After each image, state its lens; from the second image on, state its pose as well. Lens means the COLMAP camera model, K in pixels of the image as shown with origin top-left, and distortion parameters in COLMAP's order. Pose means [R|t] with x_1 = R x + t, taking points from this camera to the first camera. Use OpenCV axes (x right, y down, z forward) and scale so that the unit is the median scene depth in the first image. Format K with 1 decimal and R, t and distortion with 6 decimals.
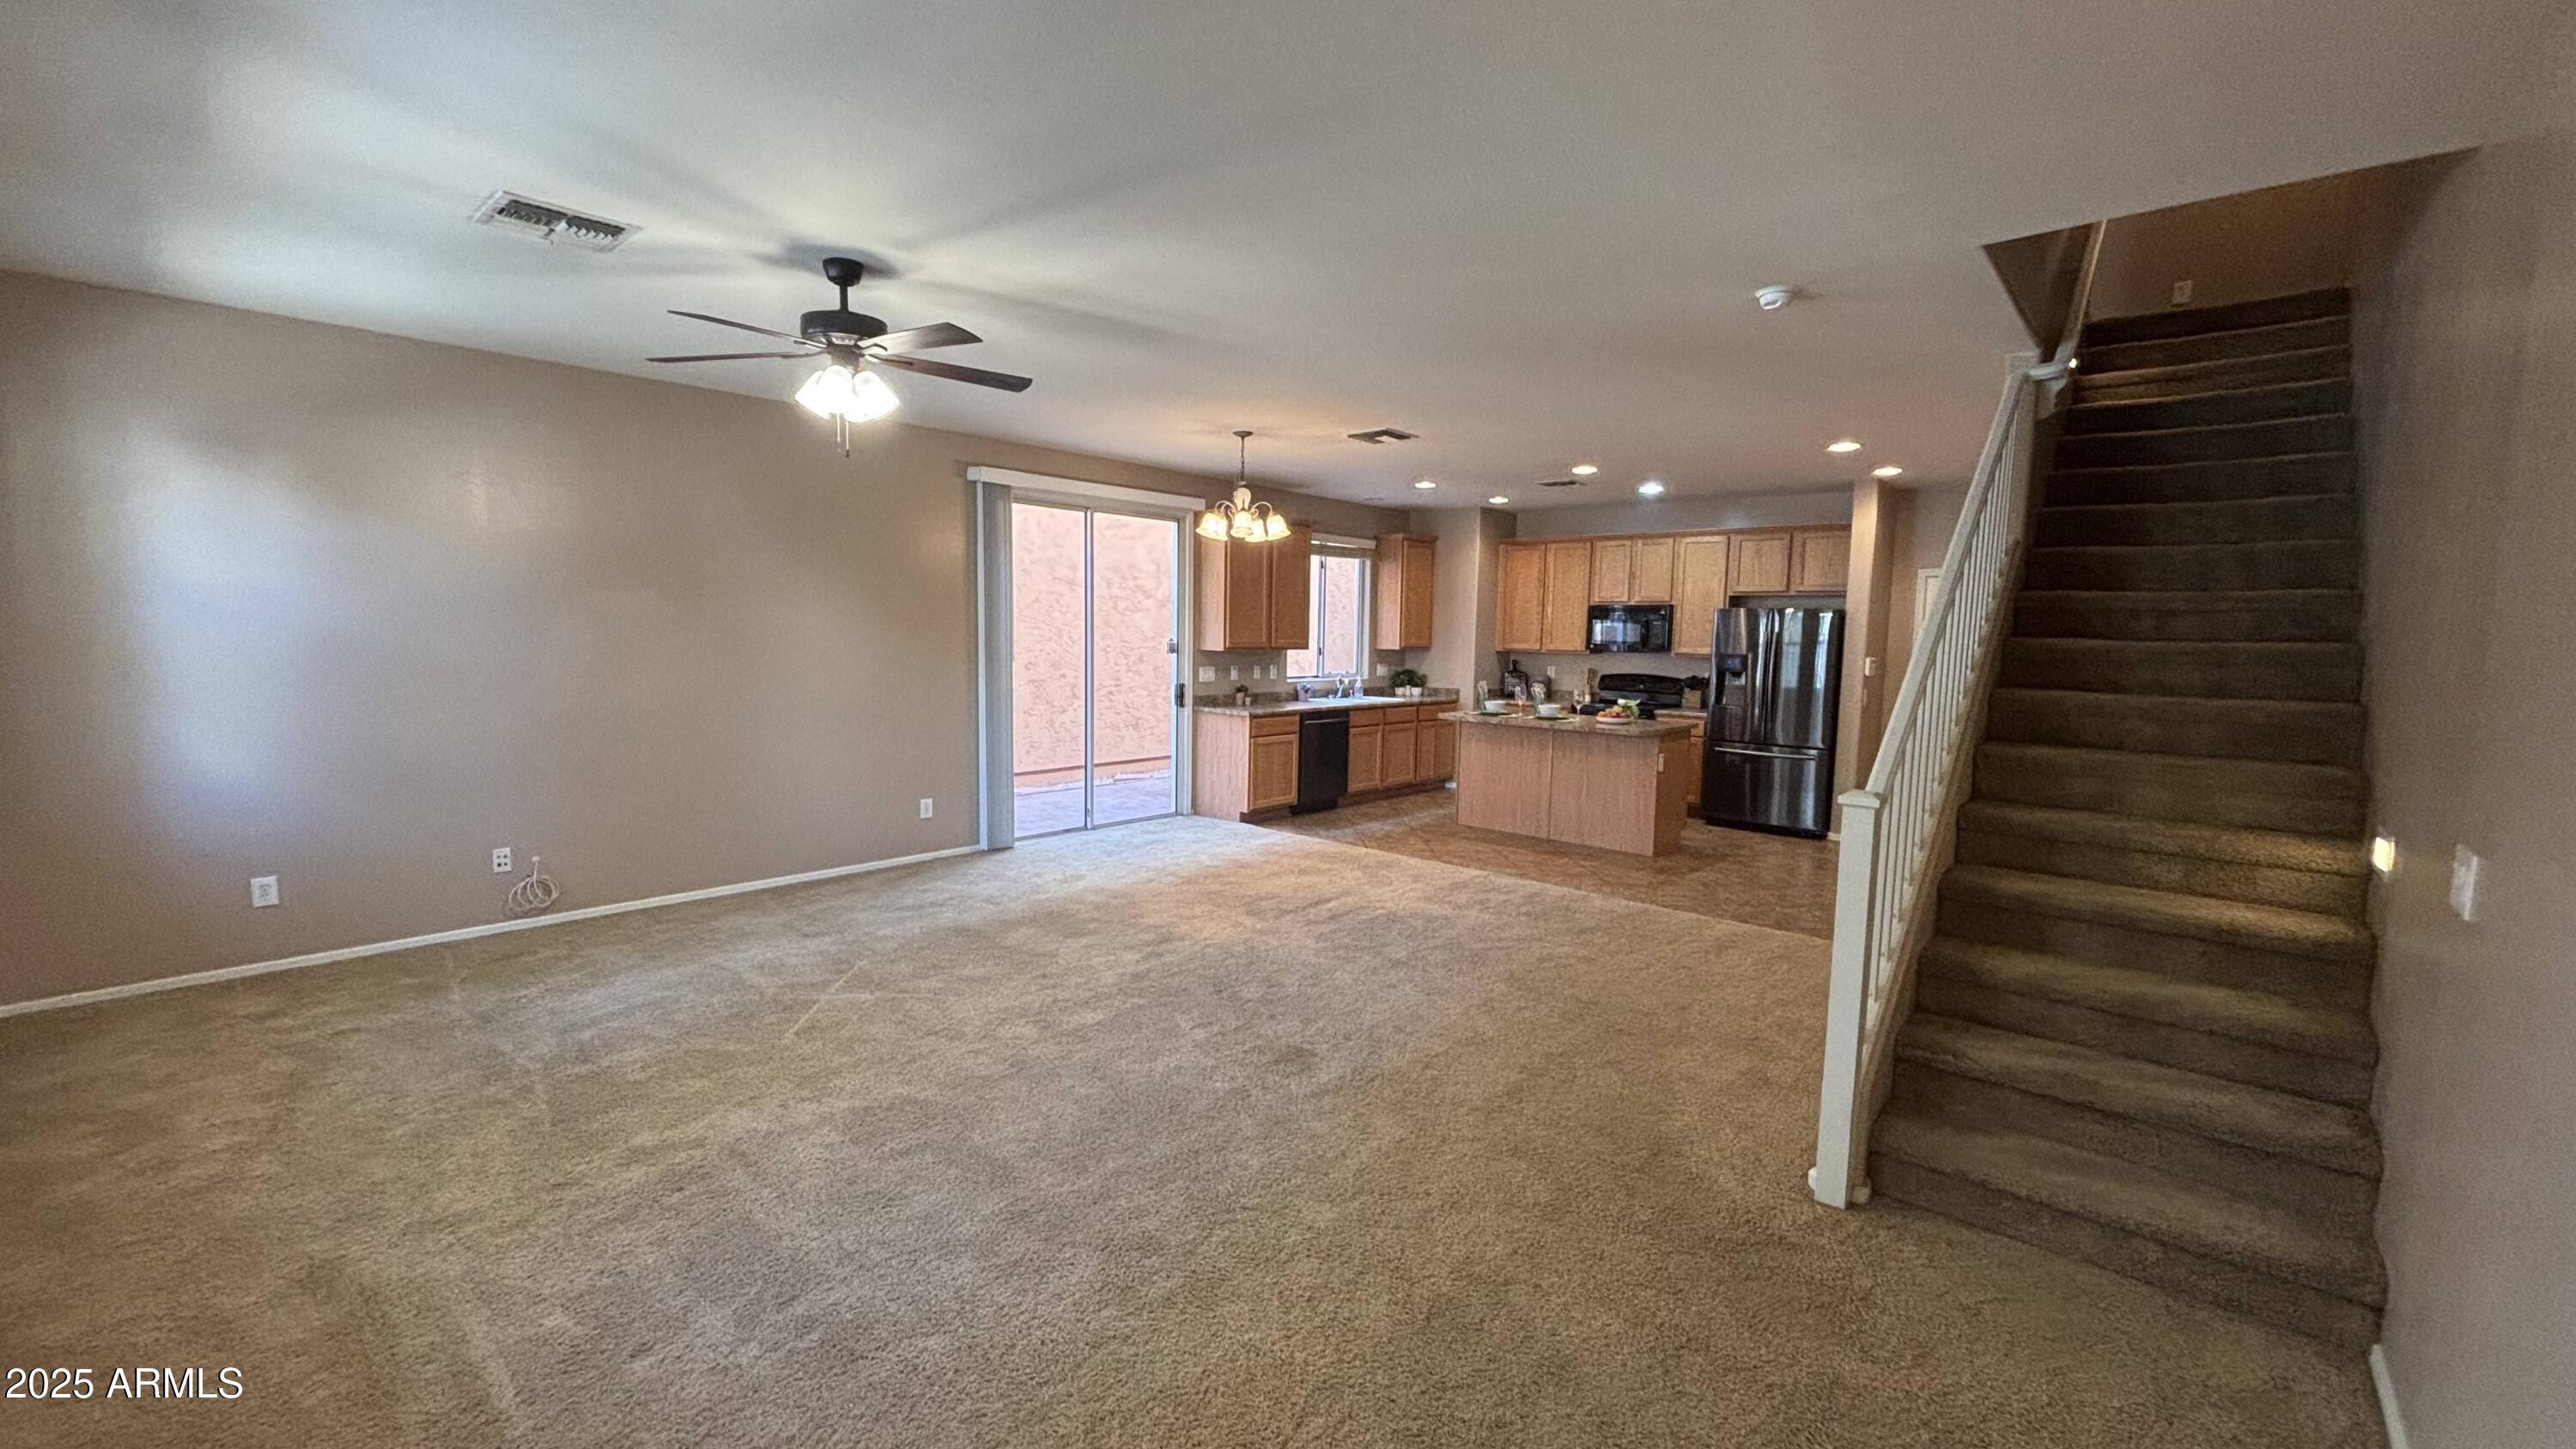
lens RADIAL K [[1030.6, 0, 1288.0], [0, 1030.6, 724.5], [0, 0, 1]] dist [0.002704, 0.000253]
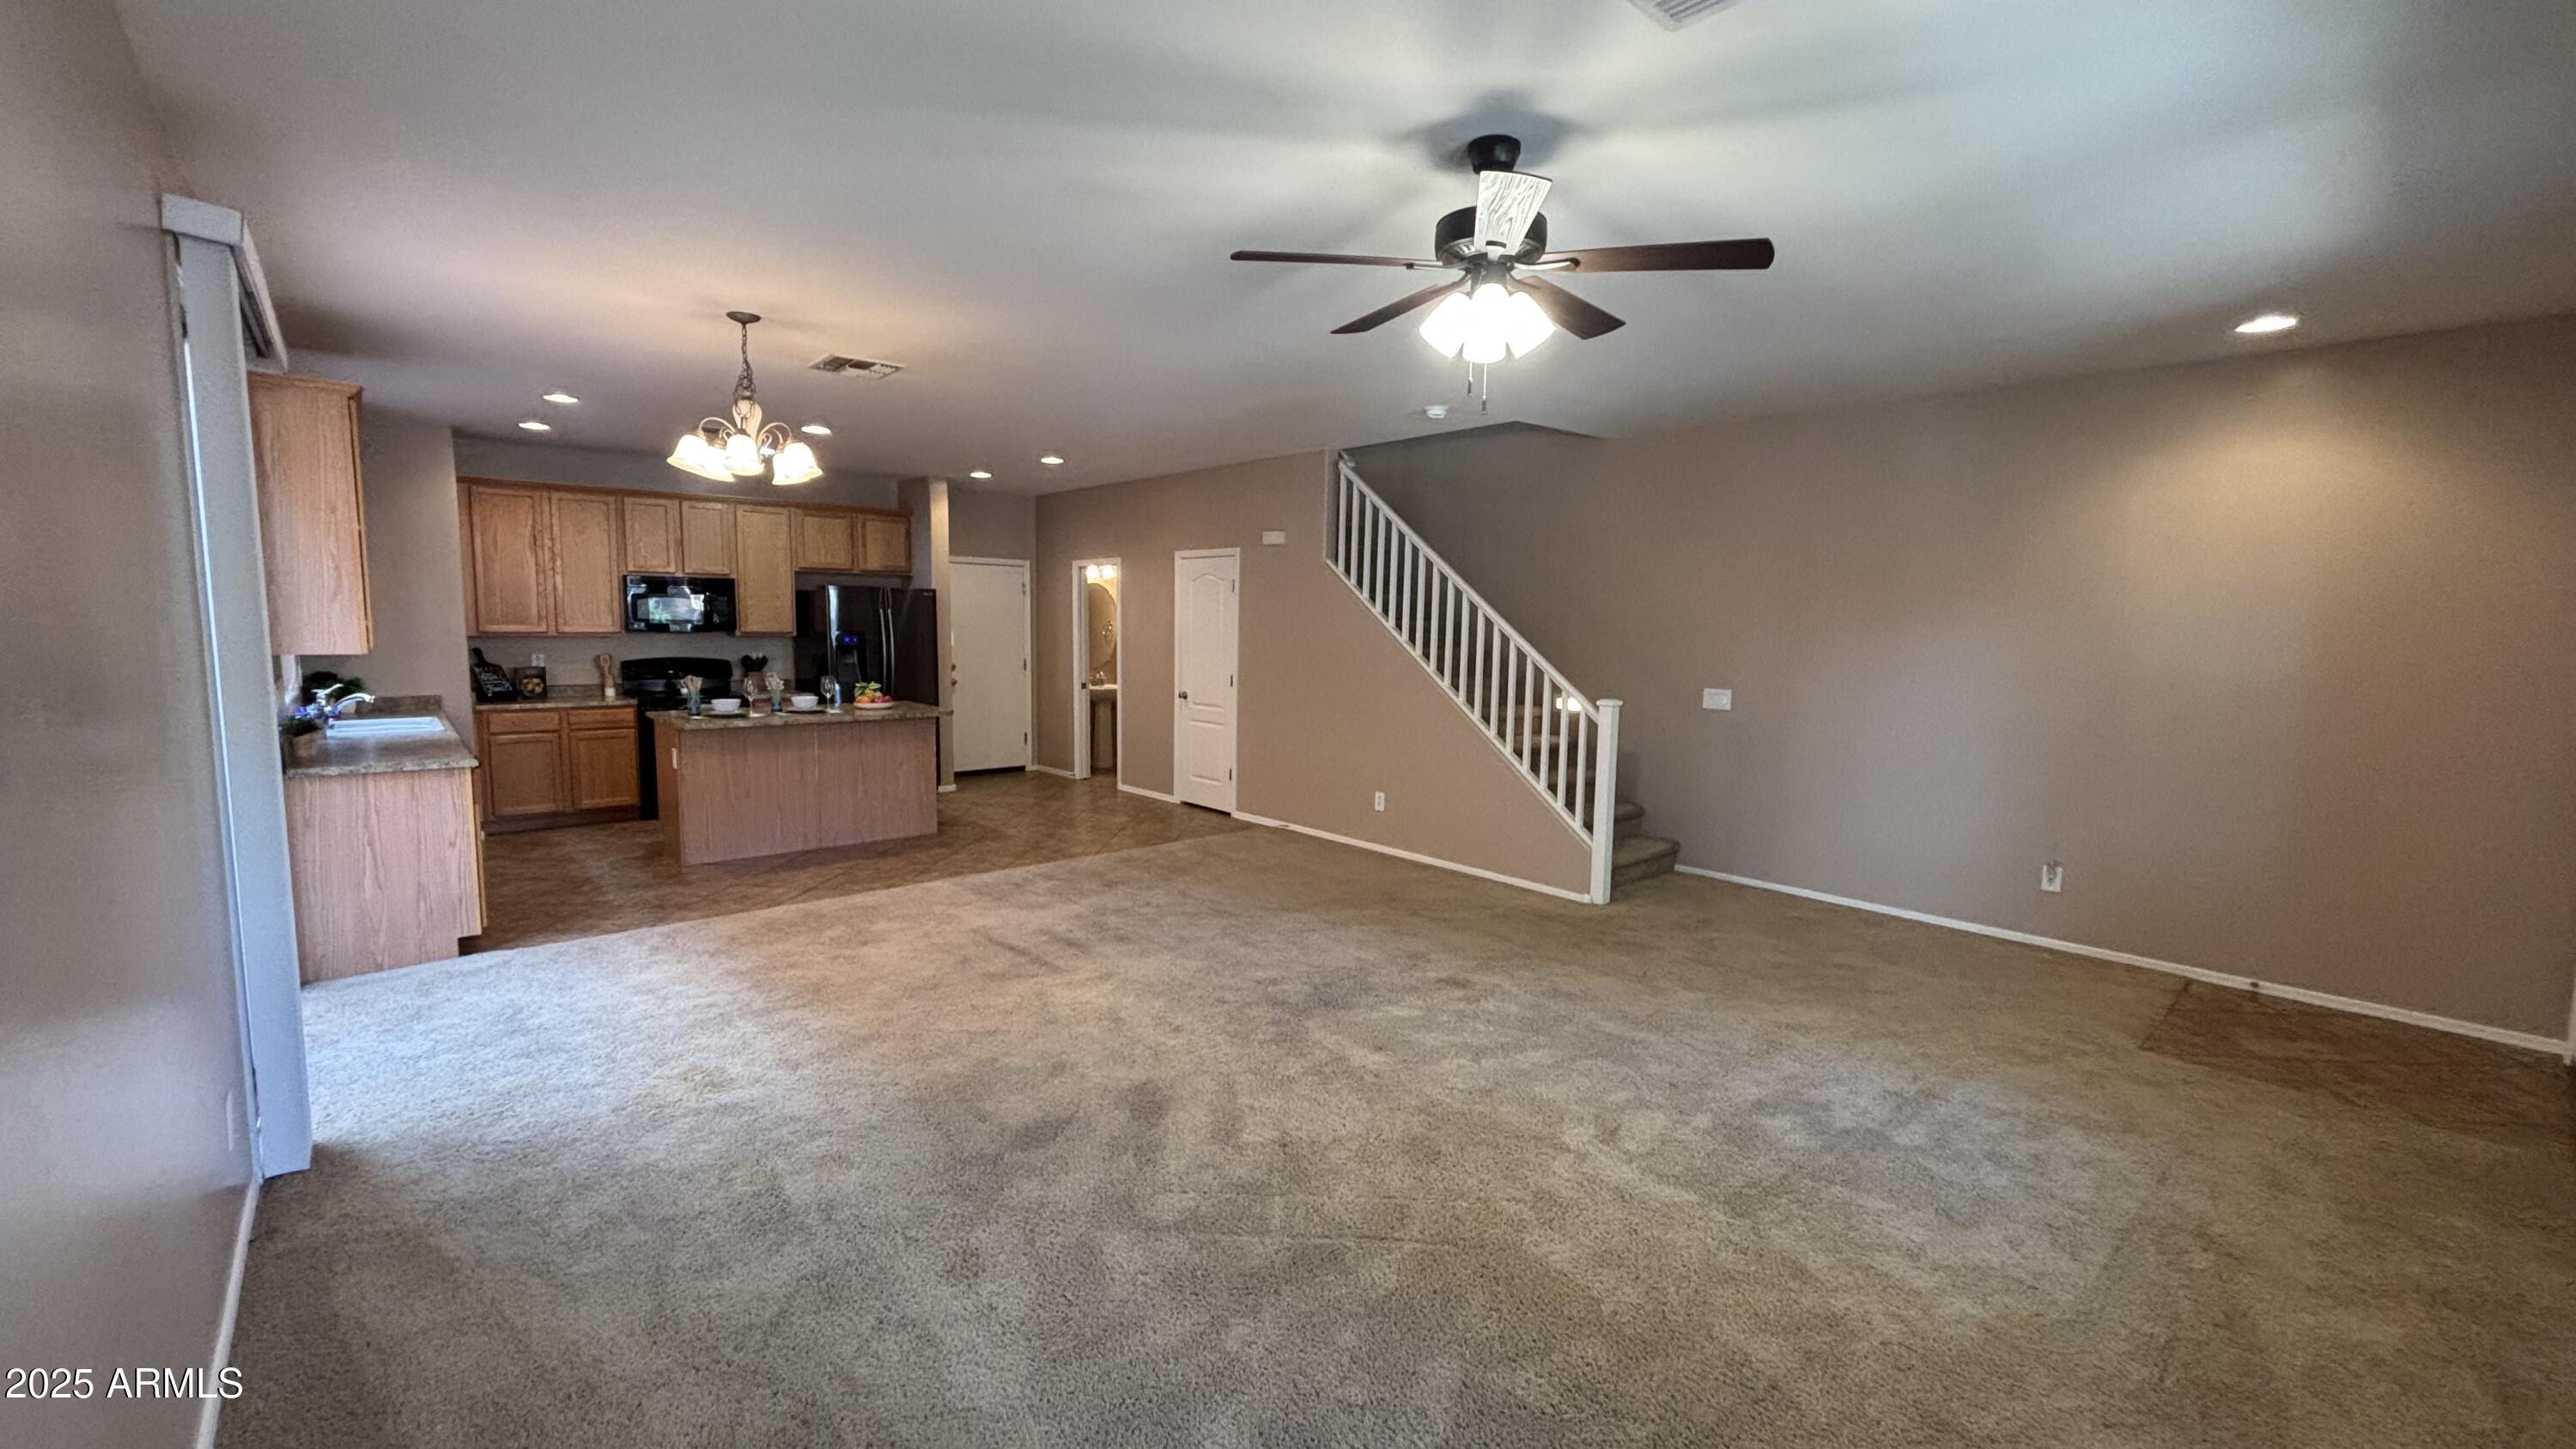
lens RADIAL K [[1030.6, 0, 1288.0], [0, 1030.6, 724.5], [0, 0, 1]] dist [0.002704, 0.000253]
pose [[0.120536, -0.121649, 0.985227, -0.691714], [0.083490, 0.990189, 0.112047, -0.073721], [-0.989192, 0.068751, 0.129510, 0.607572]]
